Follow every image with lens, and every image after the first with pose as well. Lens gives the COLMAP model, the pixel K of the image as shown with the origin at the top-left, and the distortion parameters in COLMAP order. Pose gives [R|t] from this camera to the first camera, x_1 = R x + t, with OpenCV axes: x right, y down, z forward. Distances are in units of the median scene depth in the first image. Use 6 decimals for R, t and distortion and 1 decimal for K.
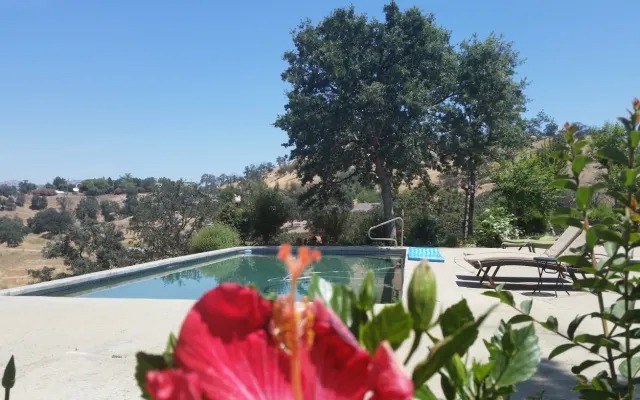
lens RADIAL K [[590.0, 0, 320.0], [0, 590.0, 200.0], [0, 0, 1]] dist [0.172509, -0.400935]
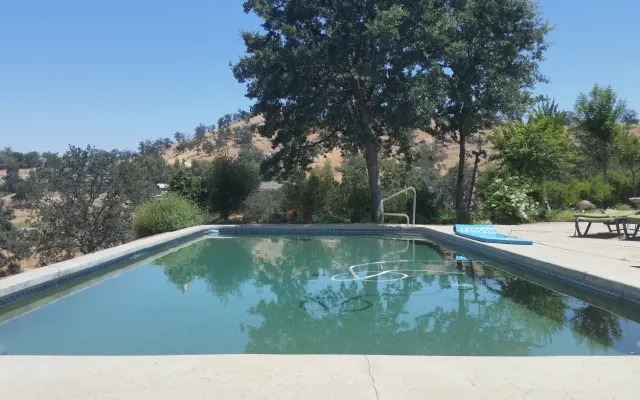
lens RADIAL K [[590.0, 0, 320.0], [0, 590.0, 200.0], [0, 0, 1]] dist [0.172509, -0.400935]
pose [[0.985520, 0.002069, 0.169547, -0.056837], [-0.008013, 0.999377, 0.034384, 0.009616], [-0.169370, -0.035245, 0.984922, 0.114959]]
